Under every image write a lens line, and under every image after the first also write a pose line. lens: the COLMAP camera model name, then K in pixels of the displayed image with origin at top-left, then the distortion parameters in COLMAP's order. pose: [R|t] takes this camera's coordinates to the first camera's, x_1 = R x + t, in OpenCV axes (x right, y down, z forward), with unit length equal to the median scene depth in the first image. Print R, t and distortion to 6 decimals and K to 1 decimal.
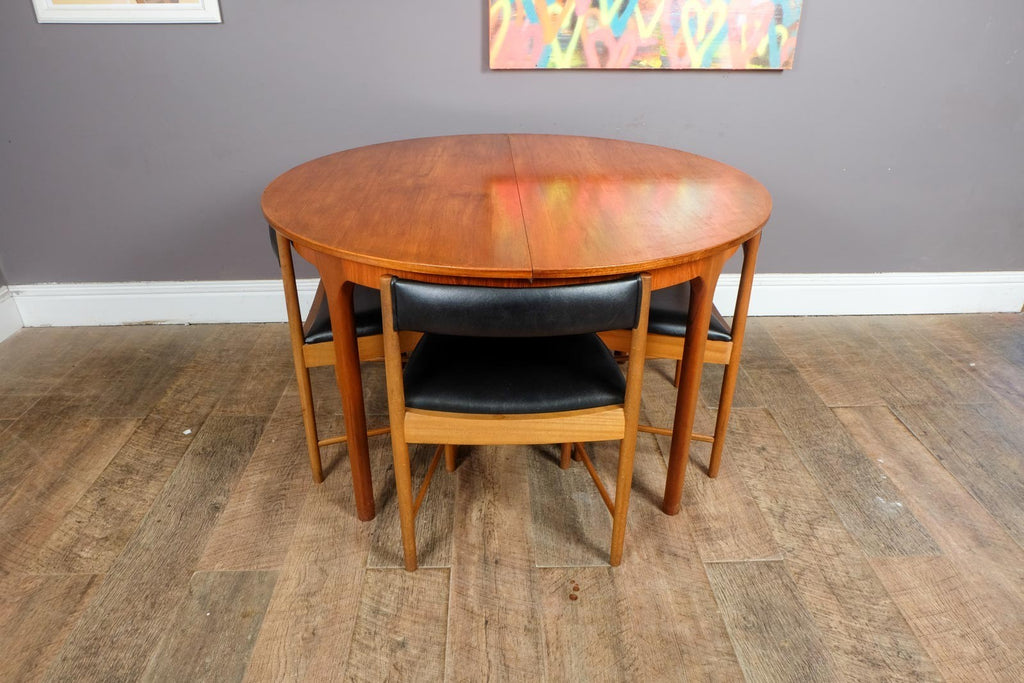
lens RADIAL K [[705.8, 0, 501.3], [0, 705.8, 353.1], [0, 0, 1]] dist [-0.036941, 0.033695]
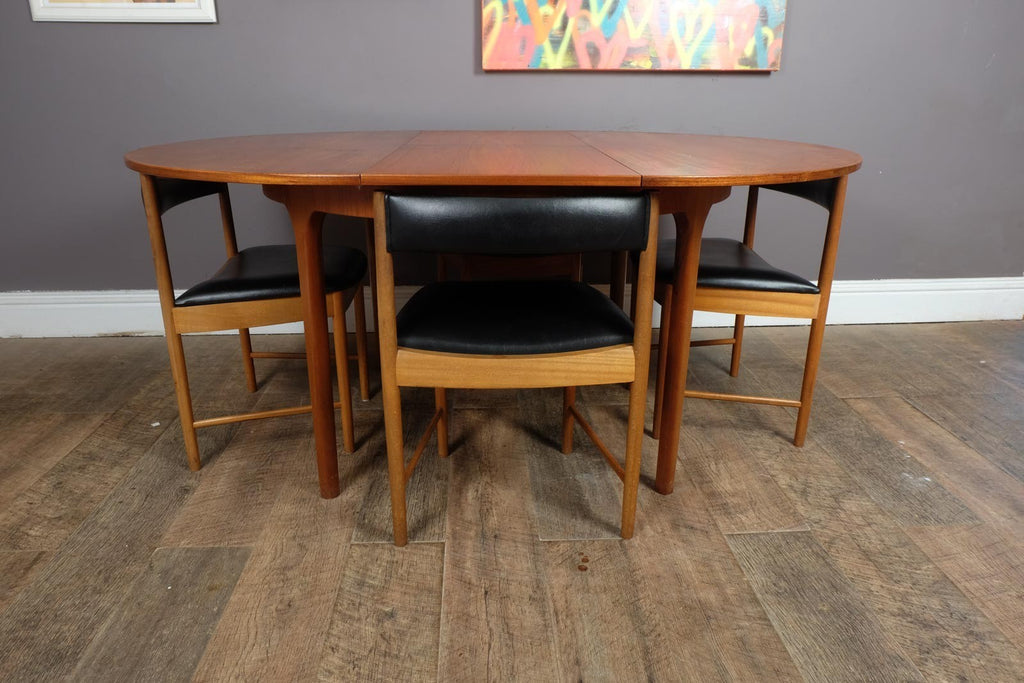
lens RADIAL K [[705.8, 0, 500.5], [0, 705.8, 347.8], [0, 0, 1]] dist [-0.036941, 0.033695]
pose [[0.999793, -0.004573, 0.019823, -0.016586], [0.007180, 0.991021, -0.133513, 0.169984], [-0.019035, 0.133627, 0.990849, 0.071019]]
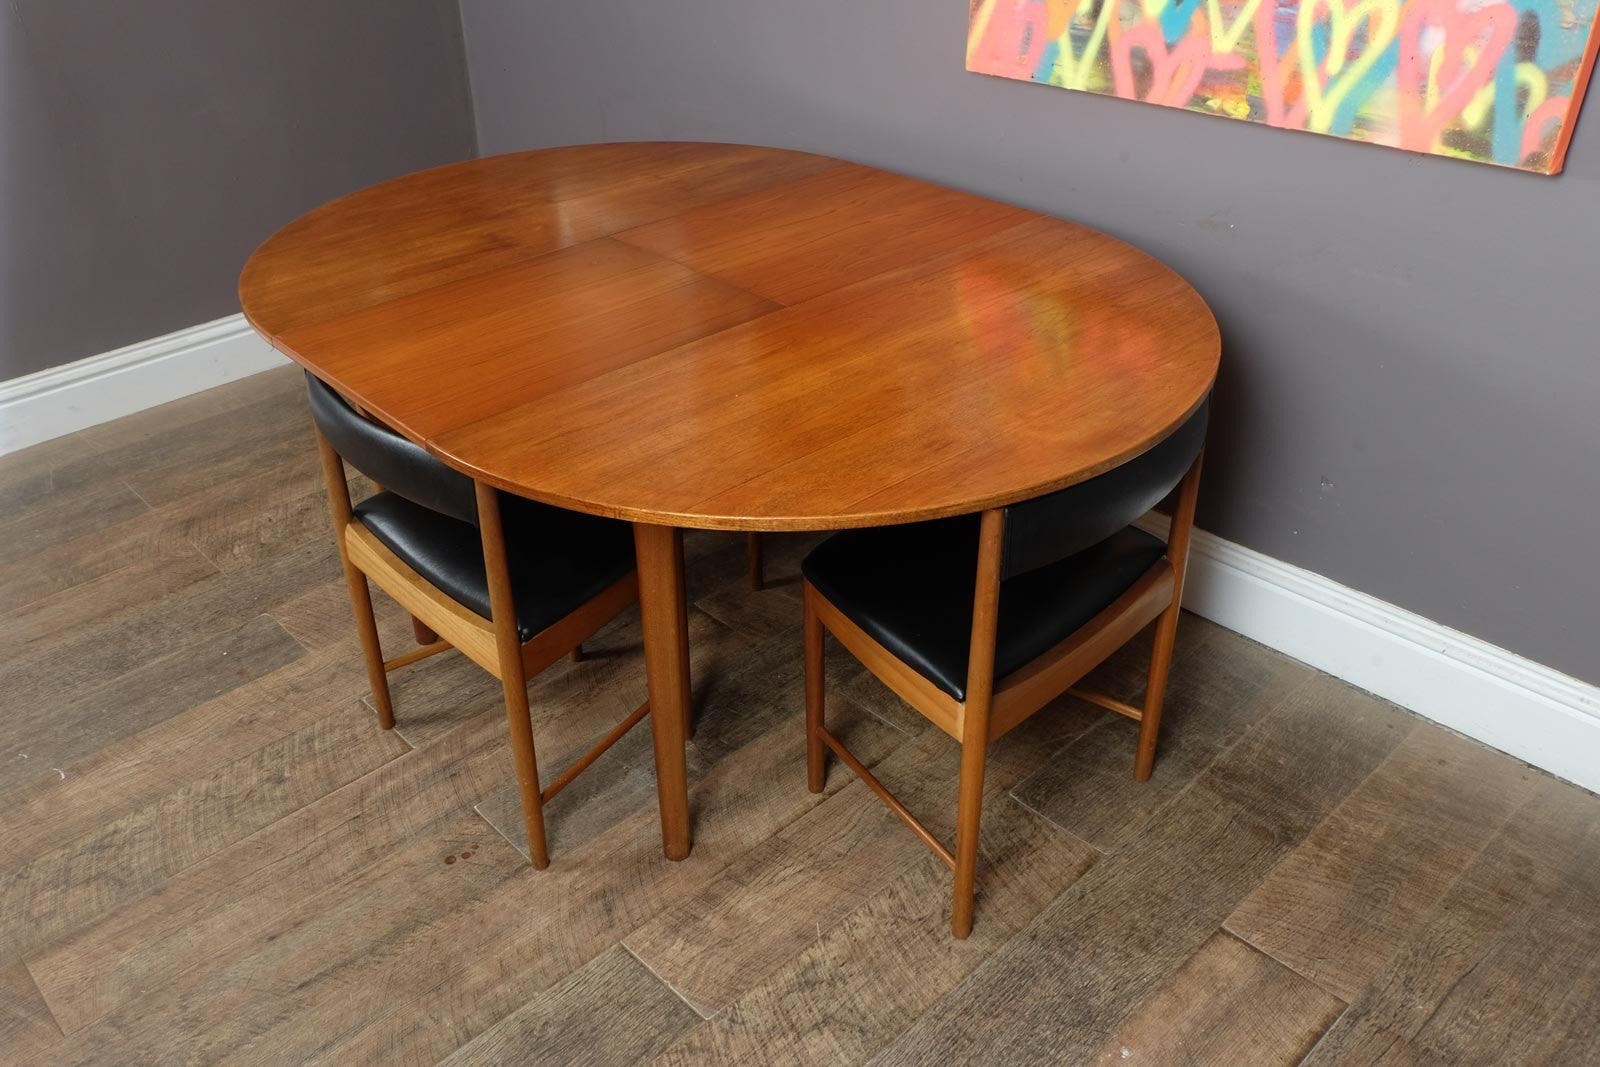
lens RADIAL K [[1301.2, 0, 689.2], [0, 1301.2, 561.1], [0, 0, 1]] dist [-0.031485, 0.025798]
pose [[0.631161, 0.391329, -0.669699, 0.920312], [-0.324990, 0.917381, 0.229769, -0.283576], [0.704284, 0.072625, 0.706193, 0.193504]]
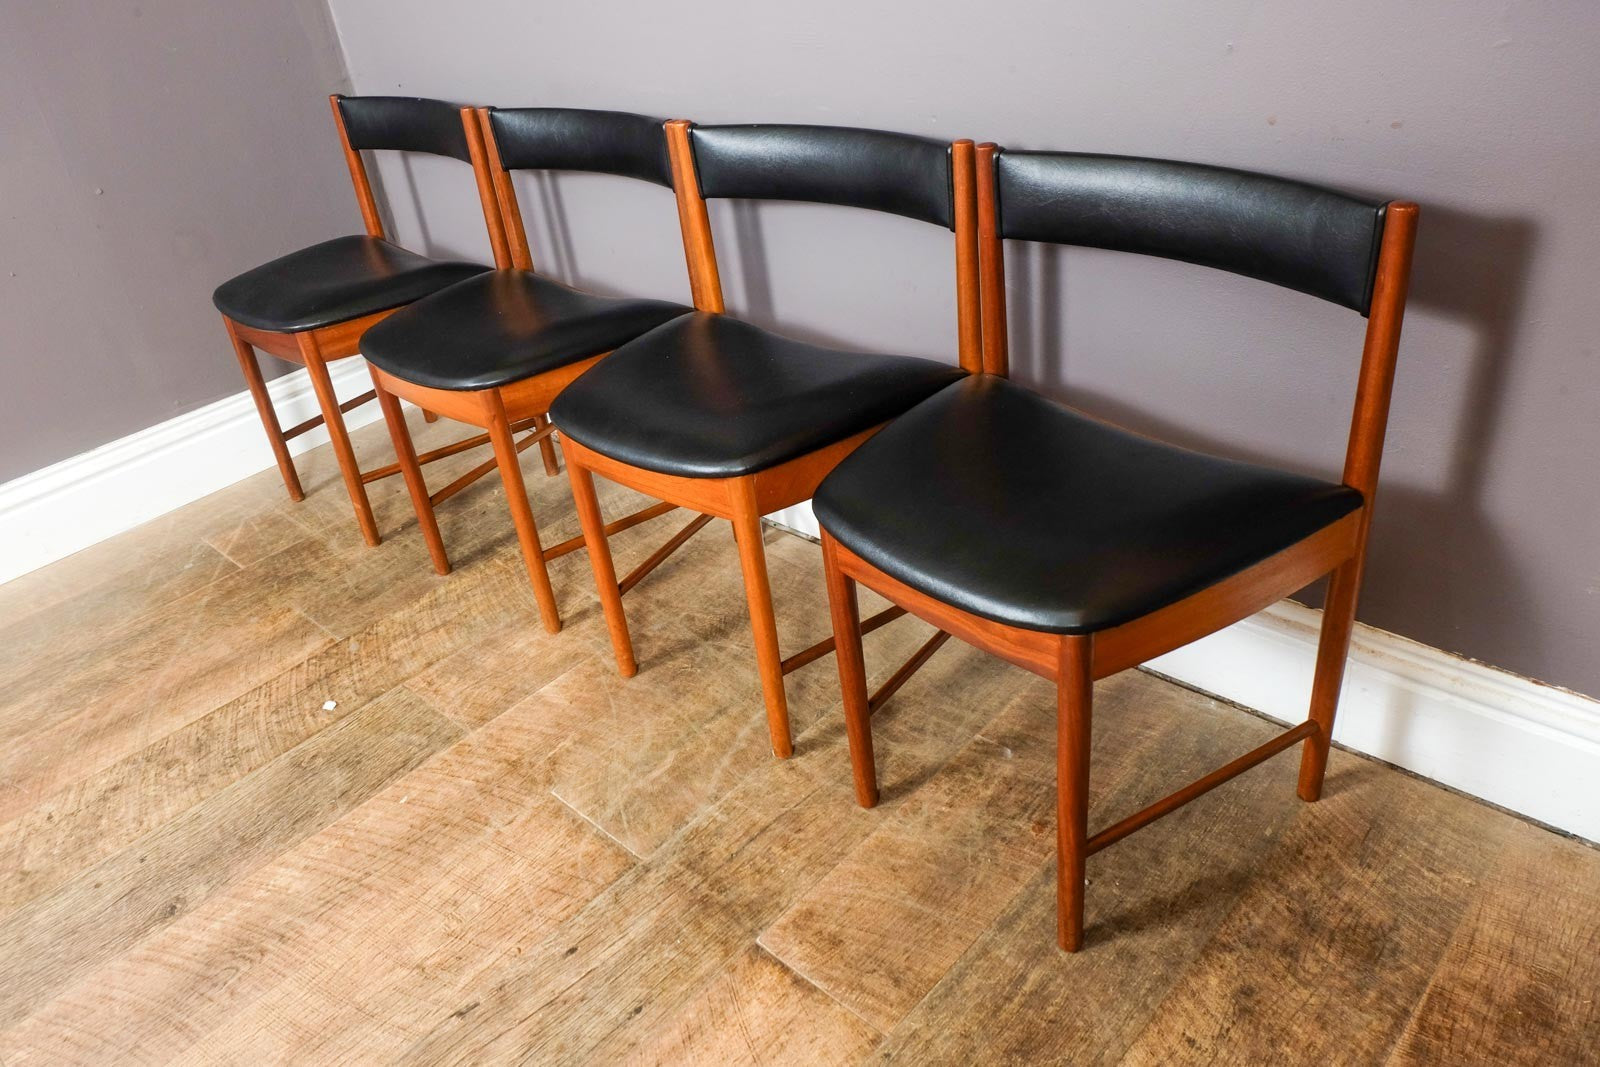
lens RADIAL K [[1160.1, 0, 776.3], [0, 1160.1, 531.8], [0, 0, 1]] dist [0.000526, -0.004523]
pose [[0.700464, 0.292216, -0.651122, 0.354045], [-0.223661, 0.956256, 0.188548, -0.291536], [0.677736, 0.013559, 0.735180, 0.720115]]
